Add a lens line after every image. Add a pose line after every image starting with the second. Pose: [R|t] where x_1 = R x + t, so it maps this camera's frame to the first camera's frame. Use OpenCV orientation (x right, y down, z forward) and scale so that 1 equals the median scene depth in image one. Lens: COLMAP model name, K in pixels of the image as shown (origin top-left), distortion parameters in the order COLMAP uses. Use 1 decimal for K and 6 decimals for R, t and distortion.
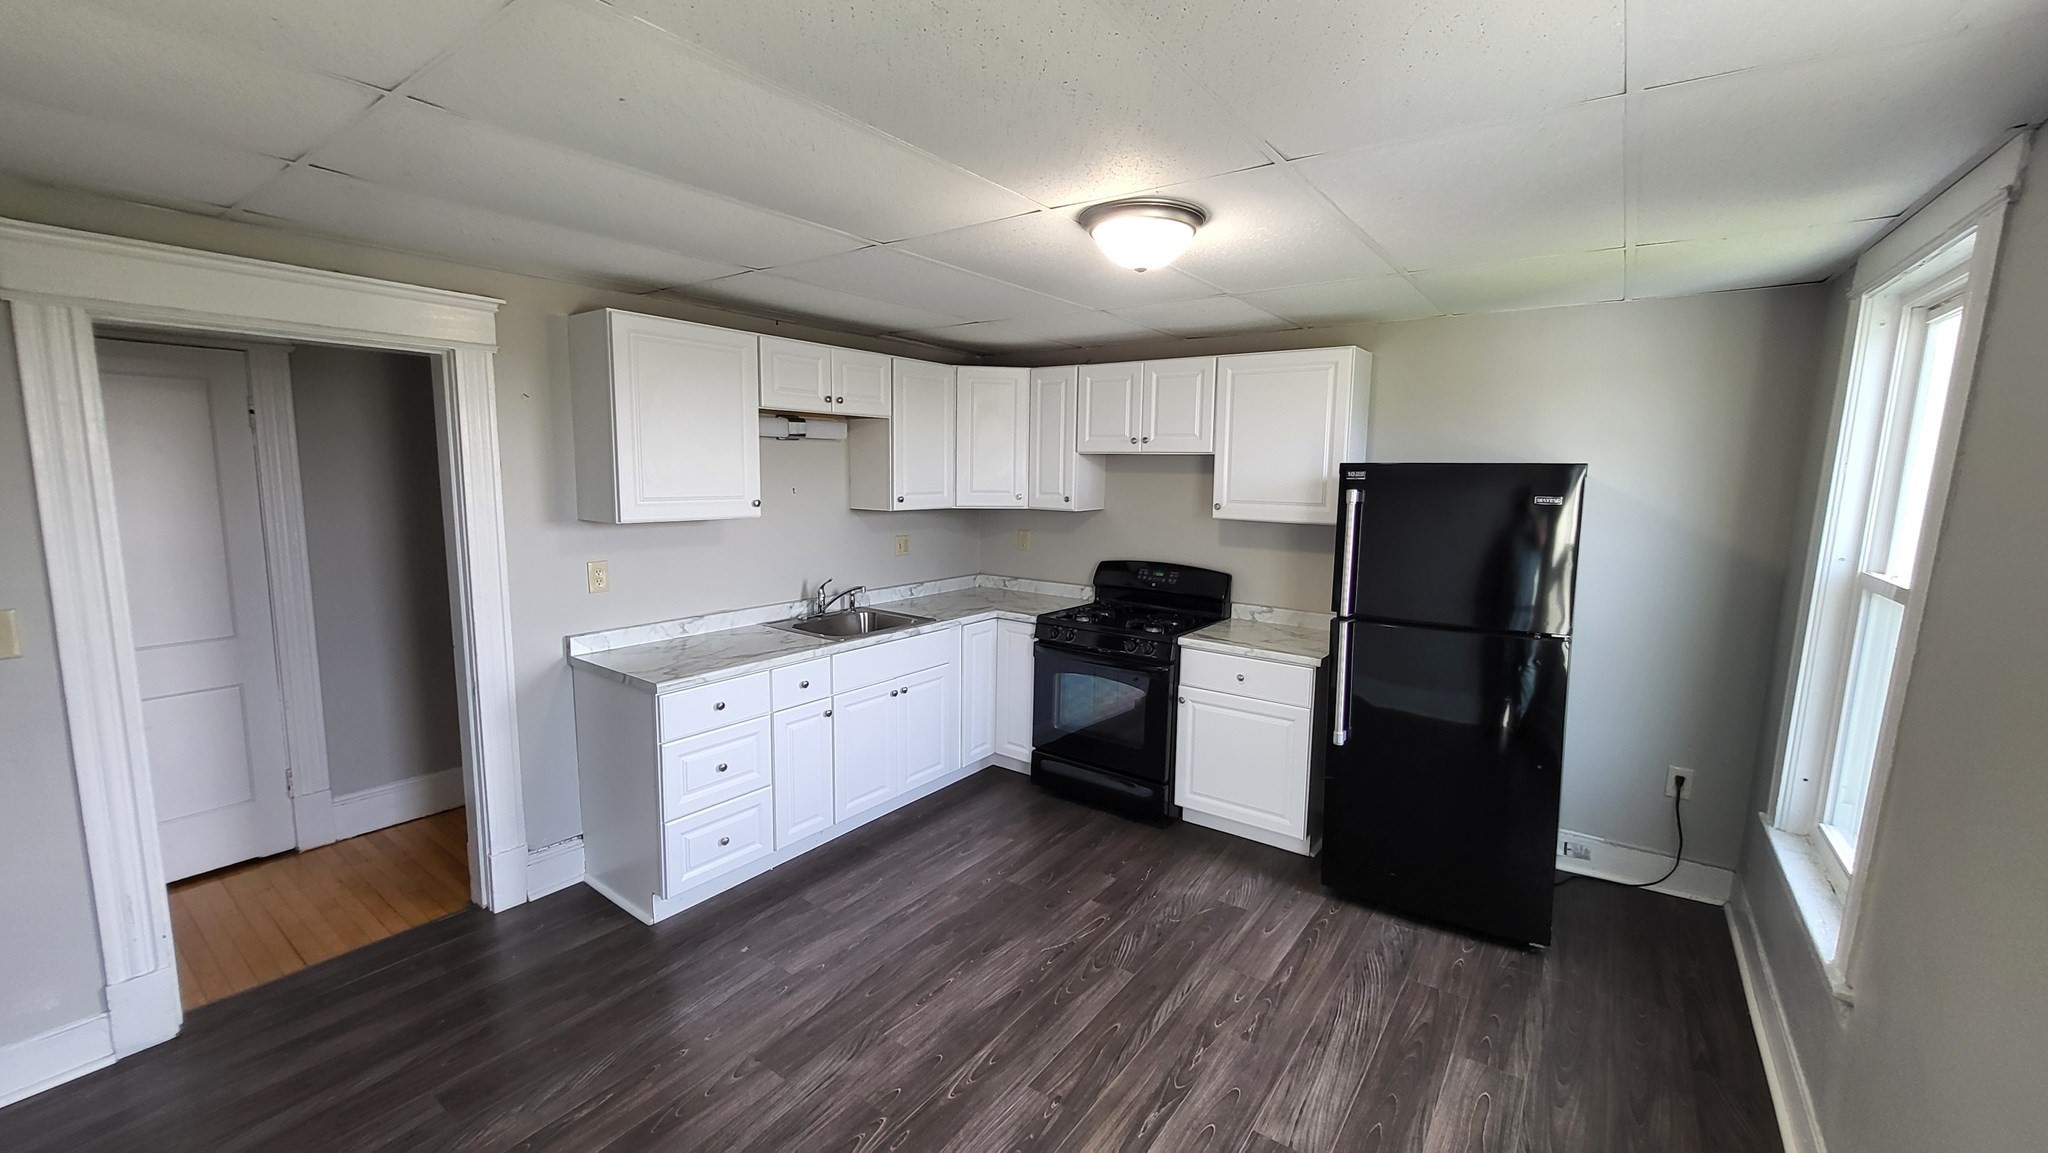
lens RADIAL K [[809.3, 0, 1023.6], [0, 809.3, 571.5], [0, 0, 1]] dist [-0.002160, -0.000473]
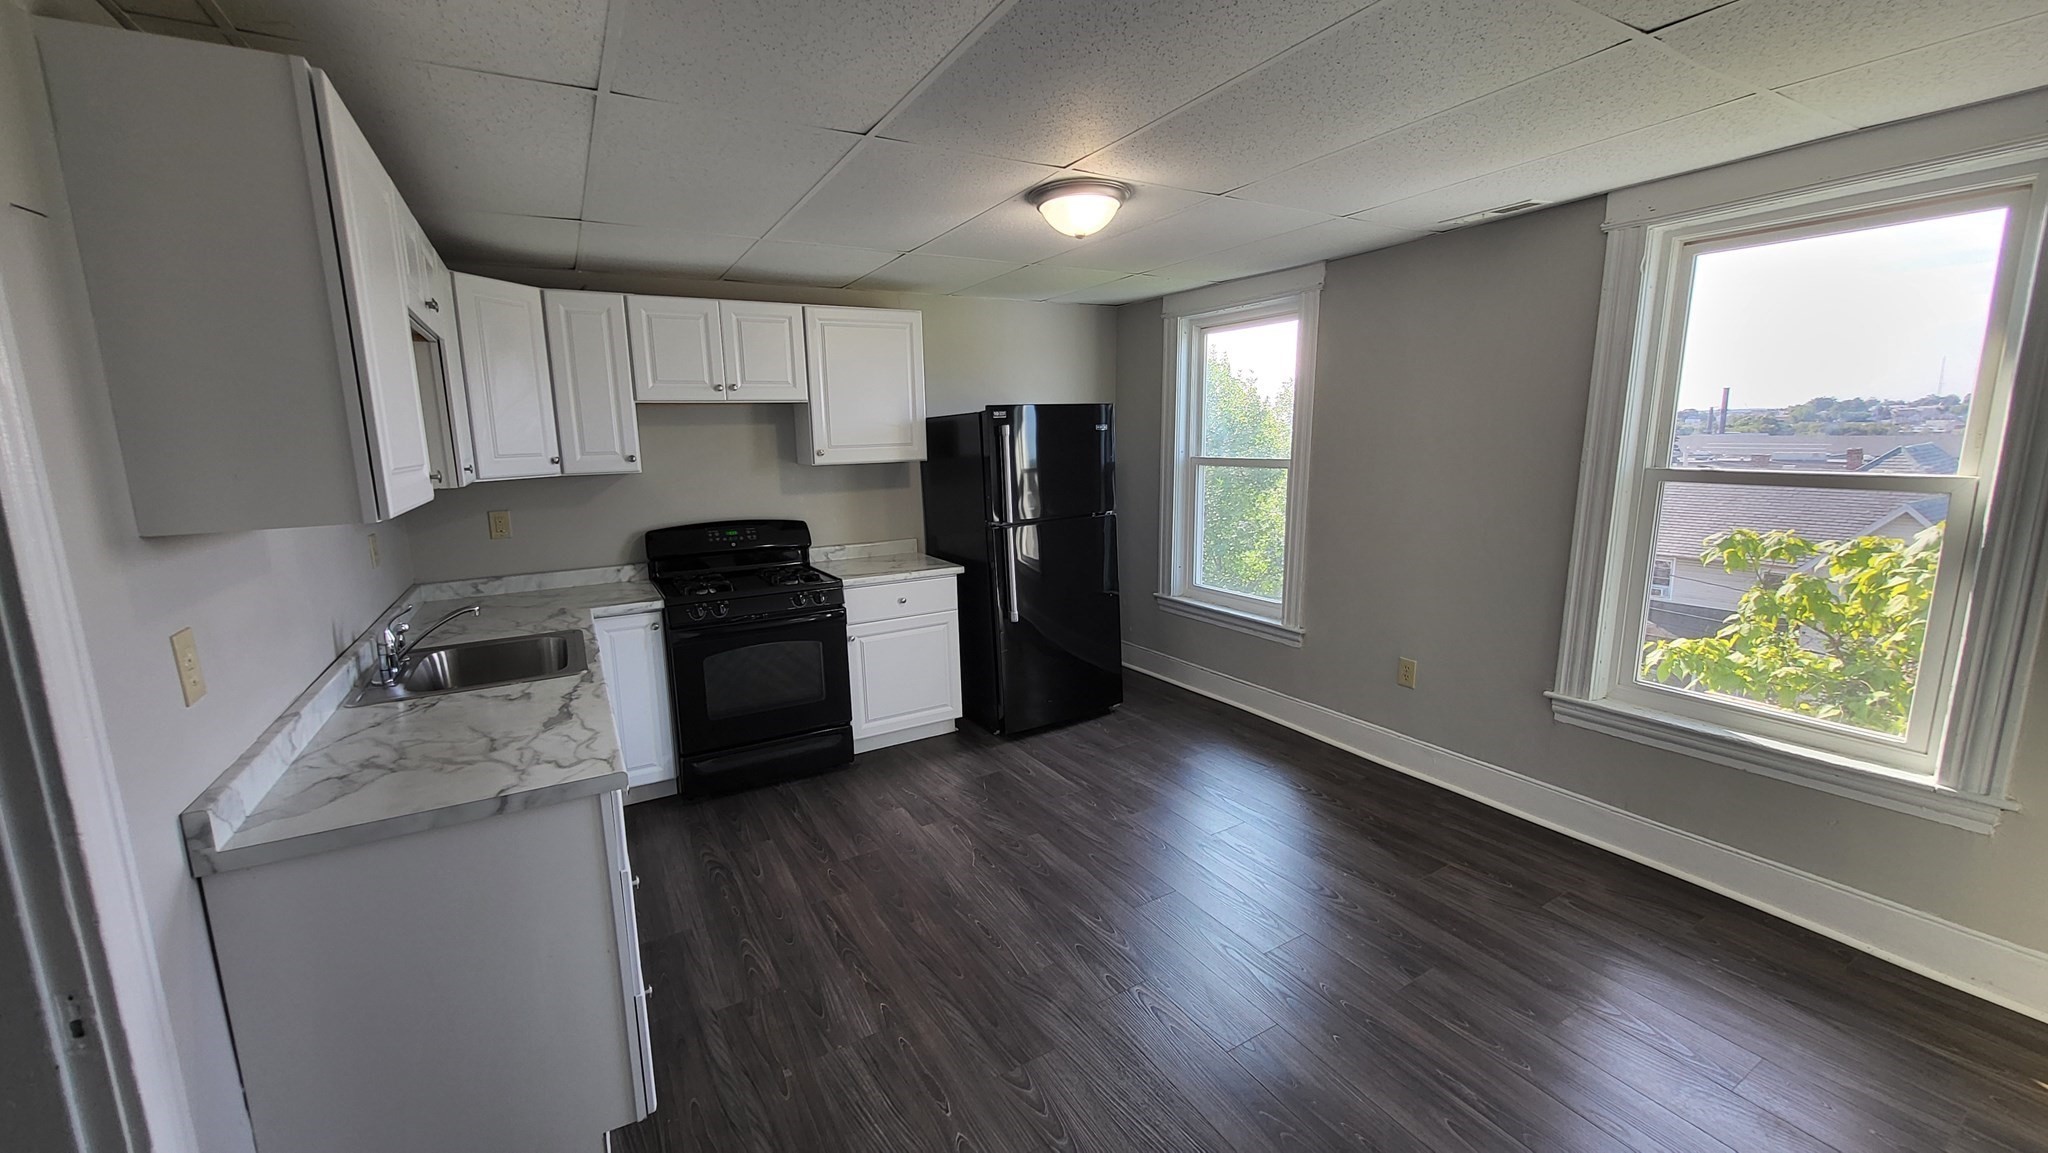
lens RADIAL K [[809.3, 0, 1023.1], [0, 809.3, 576.6], [0, 0, 1]] dist [-0.002160, -0.000473]
pose [[0.403321, -0.192221, 0.894642, -0.617594], [0.151230, 0.978245, 0.142006, -0.033516], [-0.902475, 0.078023, 0.423616, 0.343879]]
